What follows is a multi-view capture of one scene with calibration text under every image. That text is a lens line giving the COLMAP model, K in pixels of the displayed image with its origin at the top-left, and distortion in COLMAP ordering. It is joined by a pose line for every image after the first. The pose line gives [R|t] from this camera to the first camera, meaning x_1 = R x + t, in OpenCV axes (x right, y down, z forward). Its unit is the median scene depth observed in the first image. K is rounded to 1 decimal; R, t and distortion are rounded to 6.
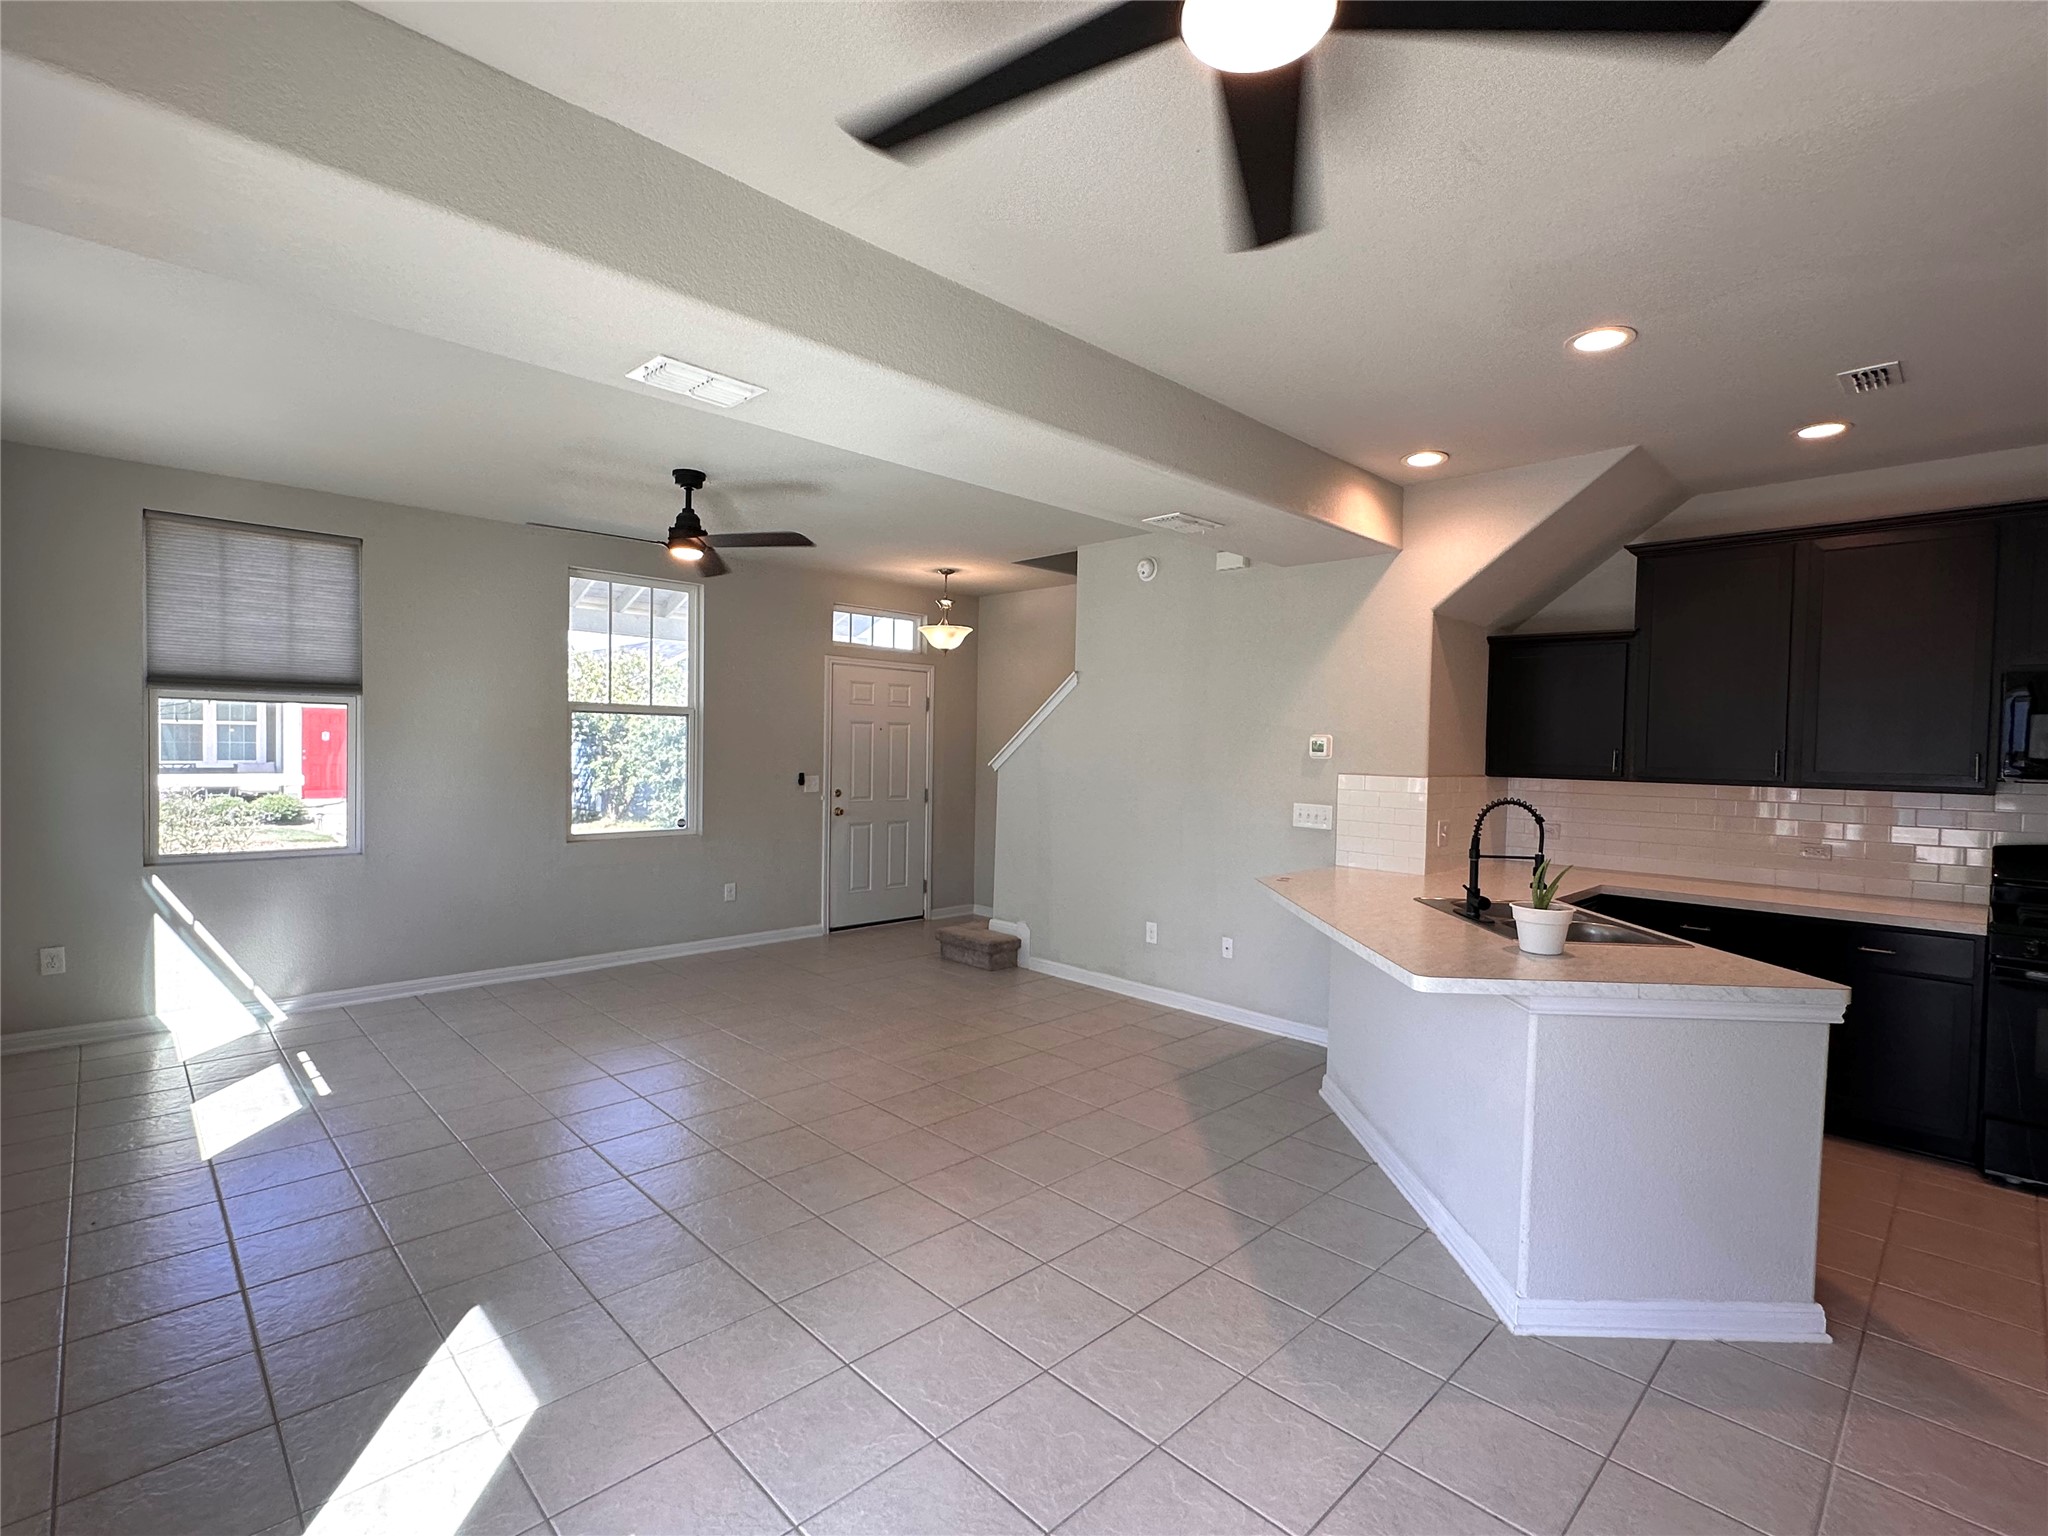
lens RADIAL K [[951.7, 0, 1027.4], [0, 951.7, 777.6], [0, 0, 1]] dist [-0.003247, -0.000604]
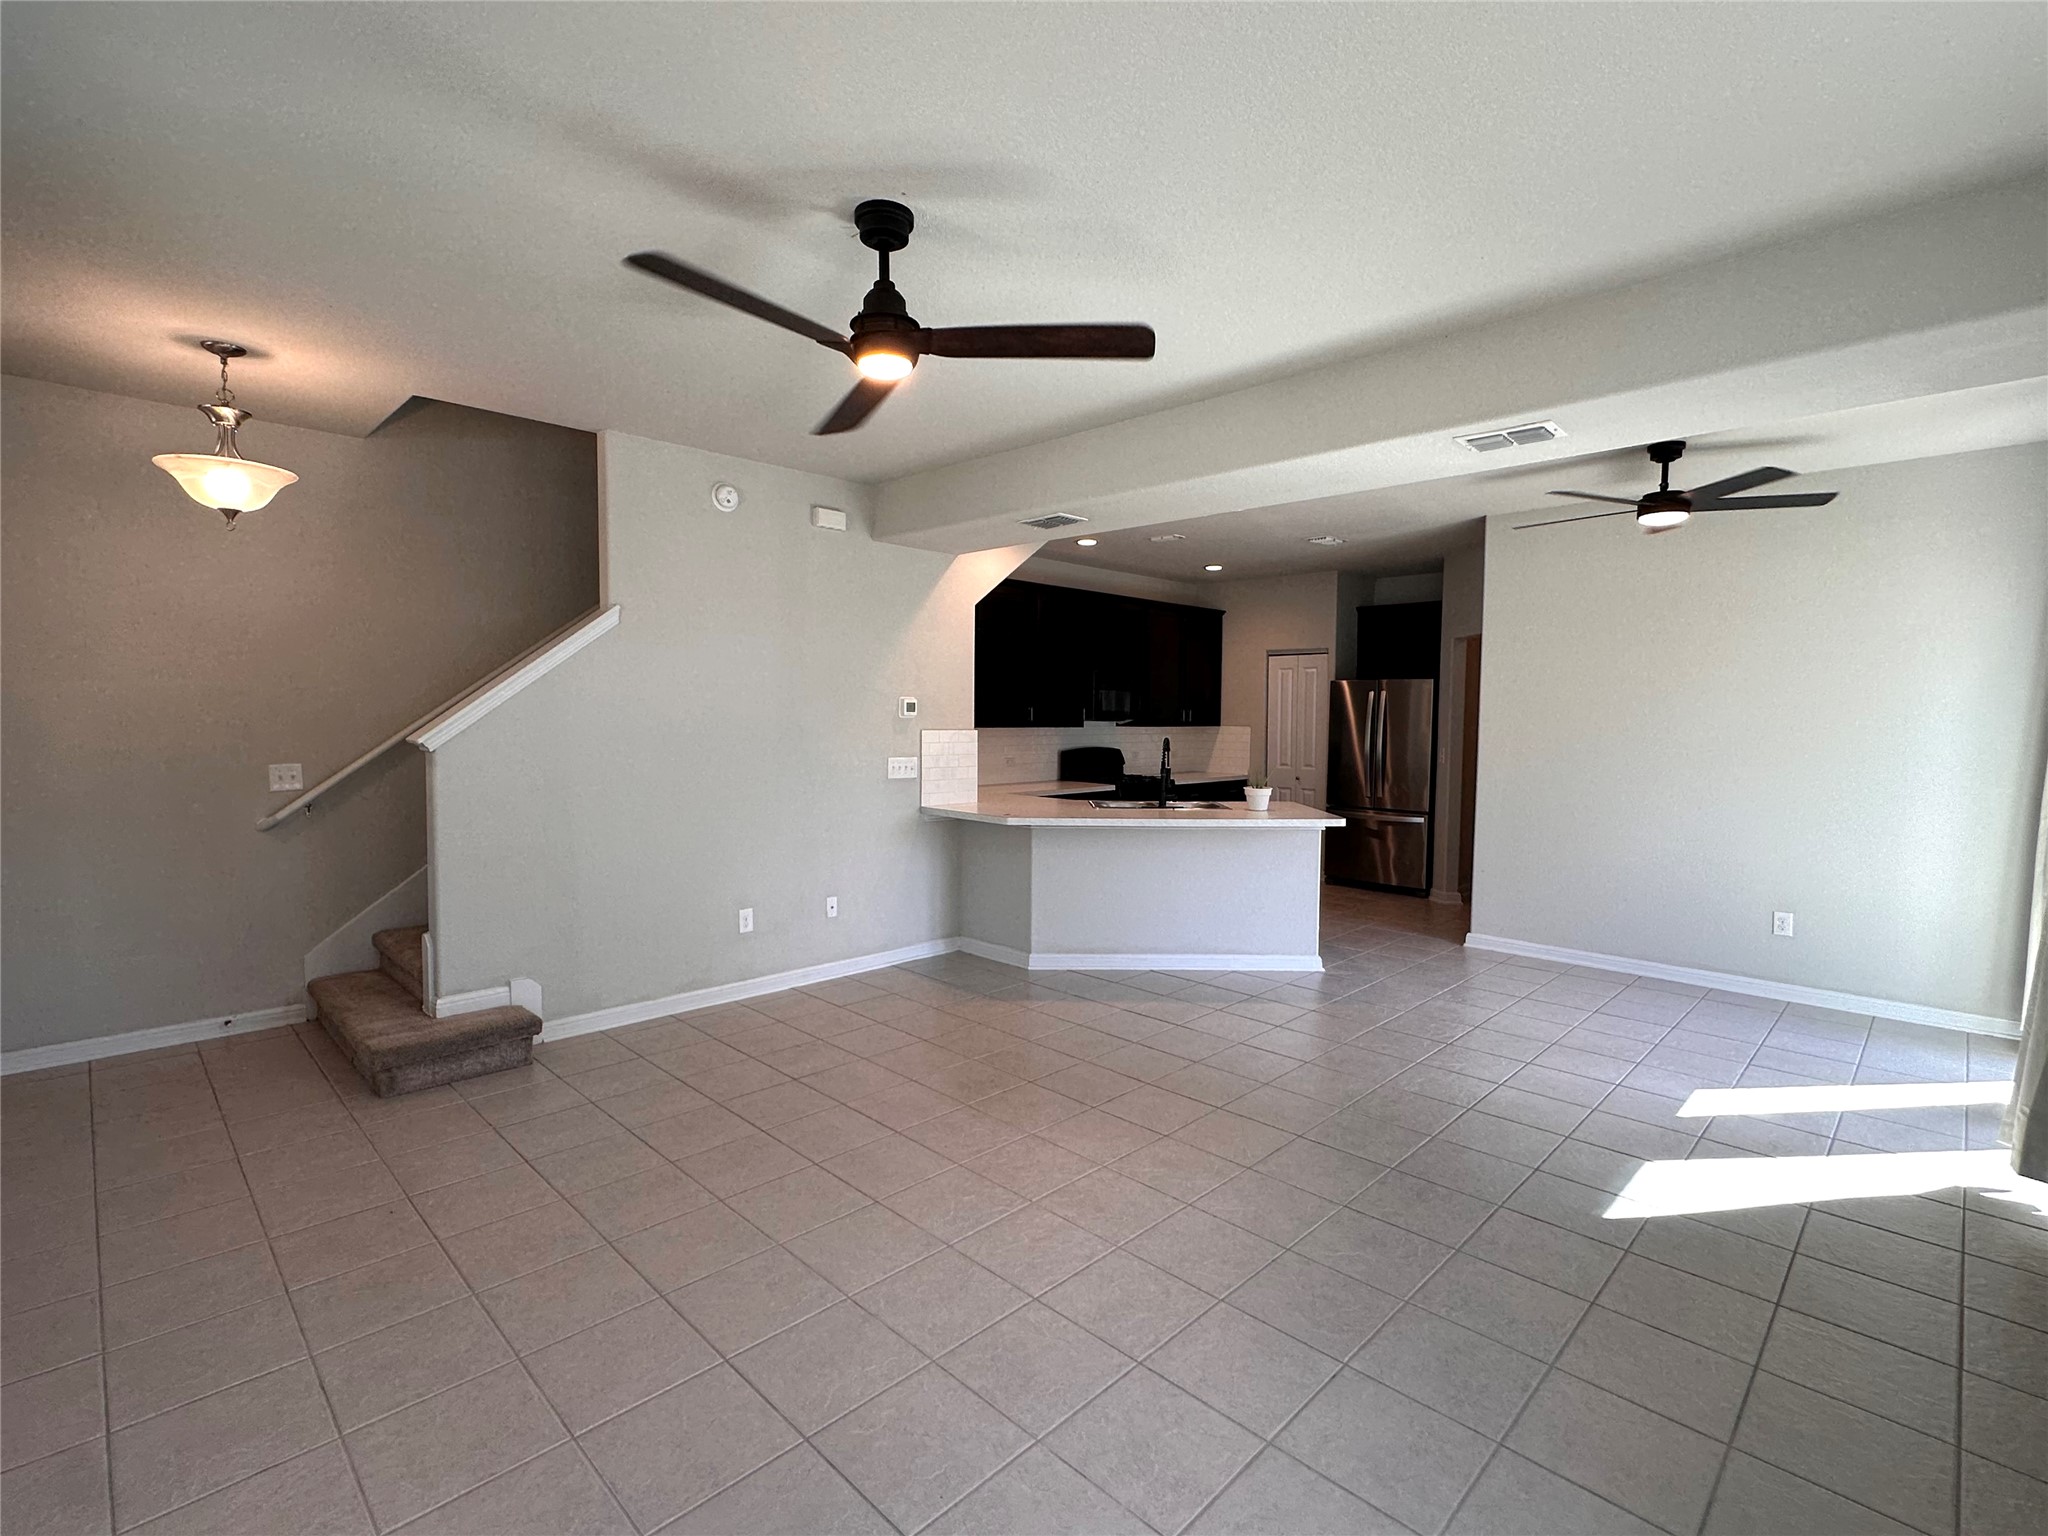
lens RADIAL K [[951.7, 0, 1027.4], [0, 951.7, 777.6], [0, 0, 1]] dist [-0.003247, -0.000604]
pose [[-0.012254, -0.087599, 0.996080, -0.864135], [0.023554, 0.995854, 0.087869, -0.045687], [-0.999647, 0.024538, -0.010140, 0.878394]]
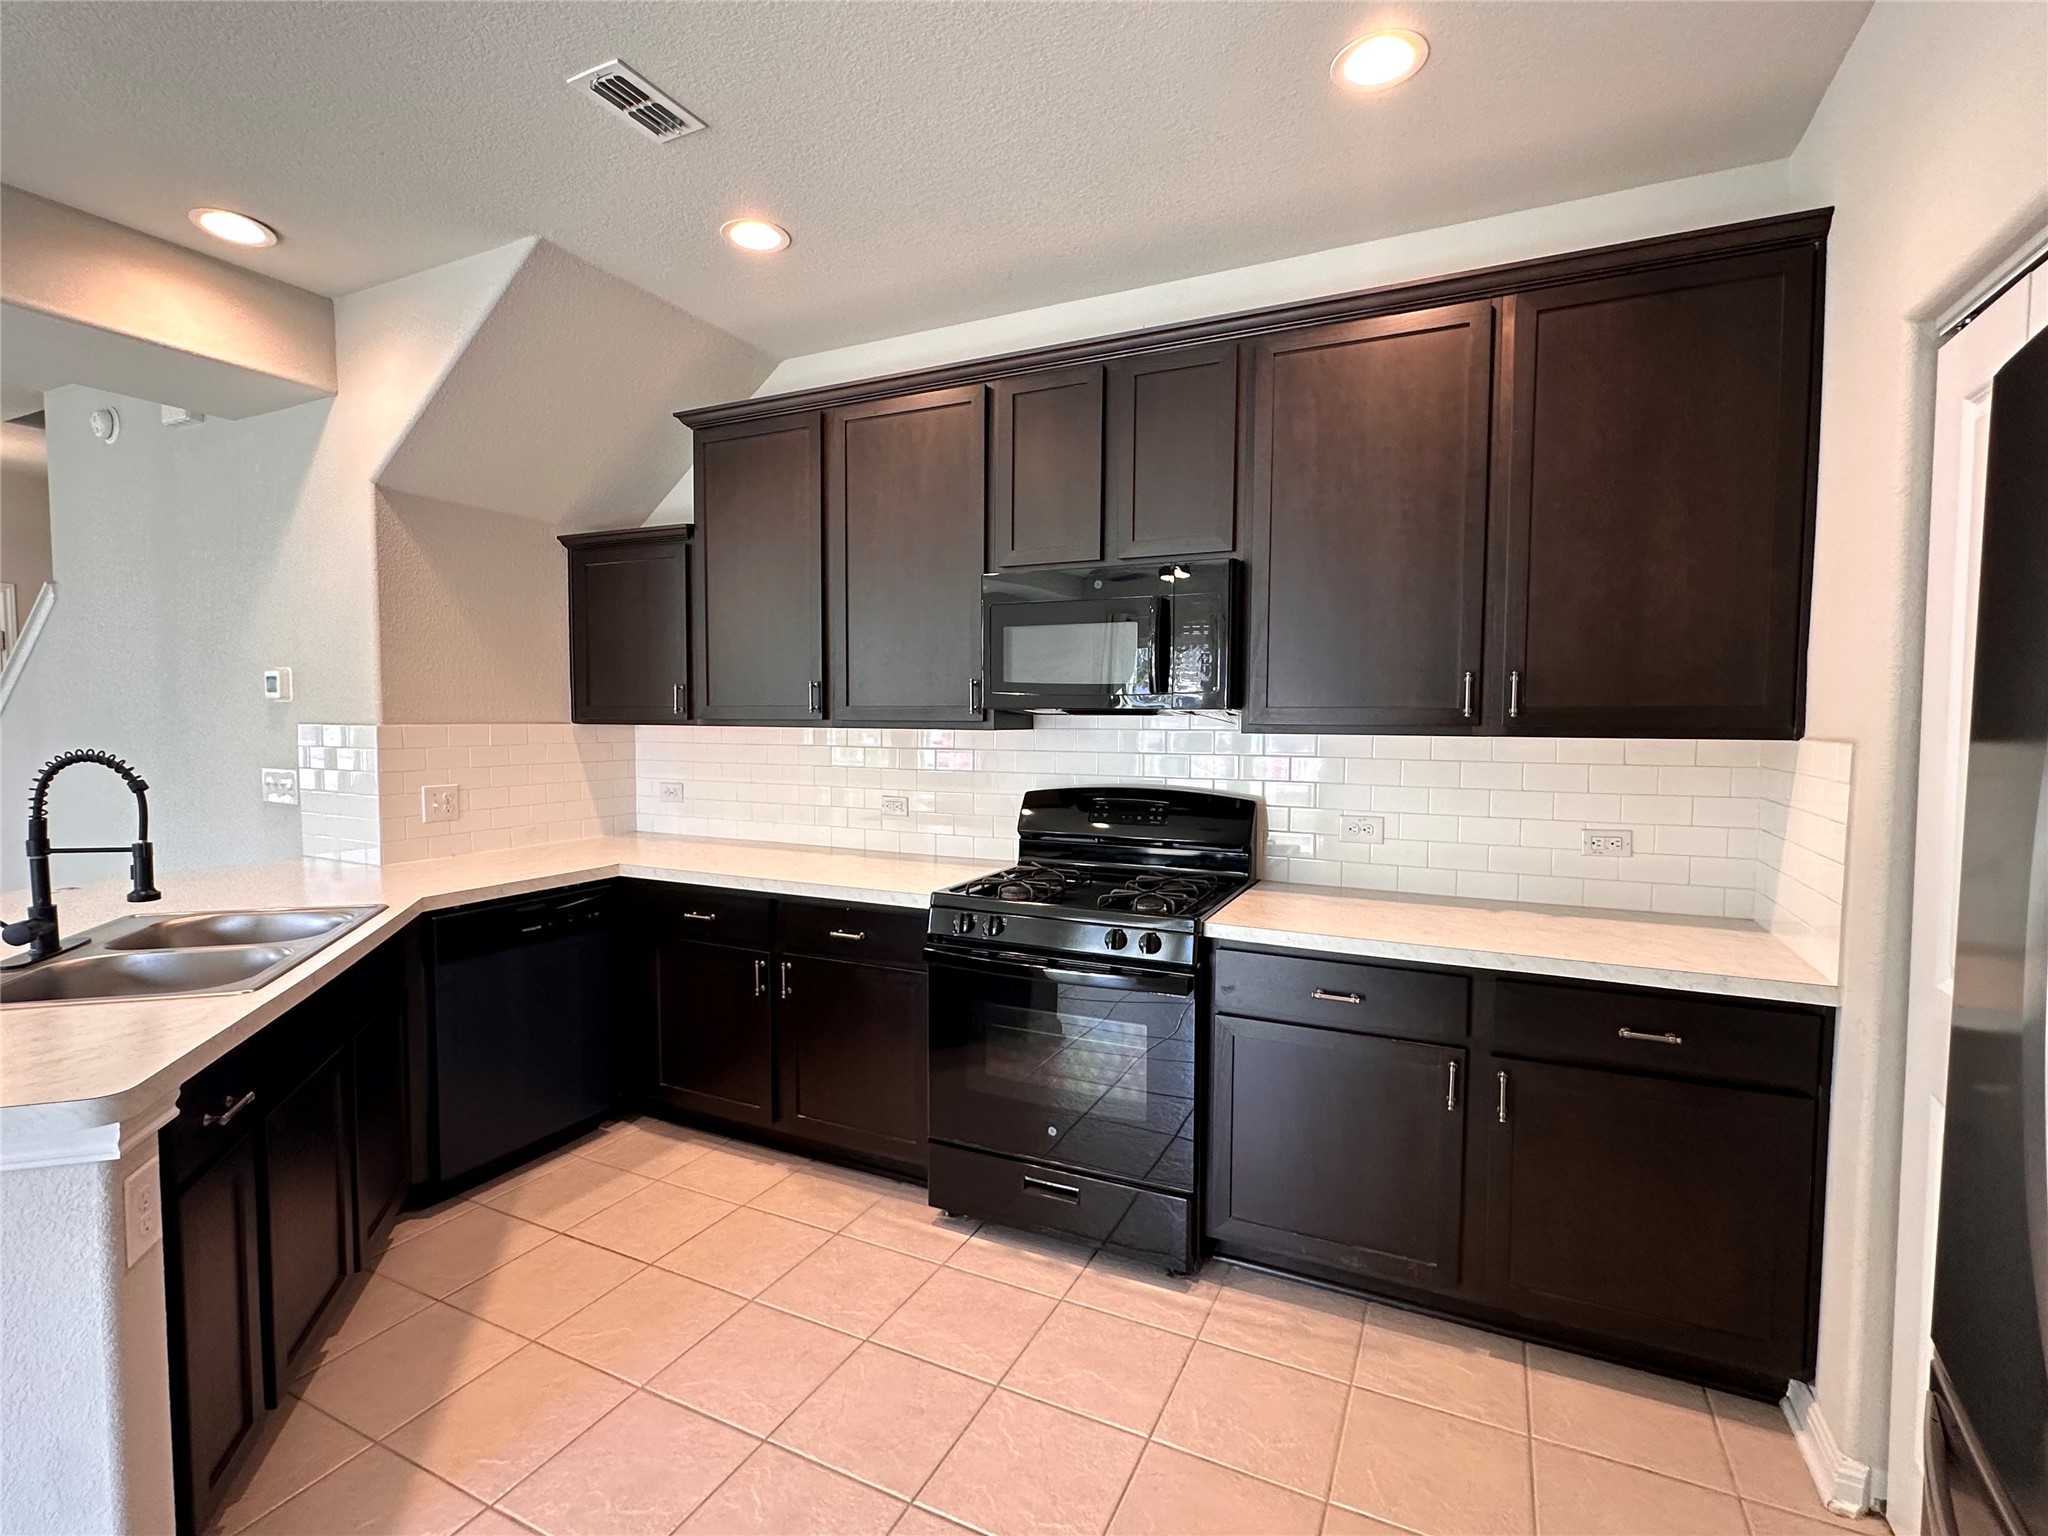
lens RADIAL K [[953.4, 0, 1024.0], [0, 953.4, 768.0], [0, 0, 1]] dist [-0.002361, -0.000448]
pose [[0.943842, -0.033294, 0.328716, 0.592505], [0.024172, 0.999202, 0.031799, 0.019252], [-0.329512, -0.022067, 0.943893, 0.176472]]
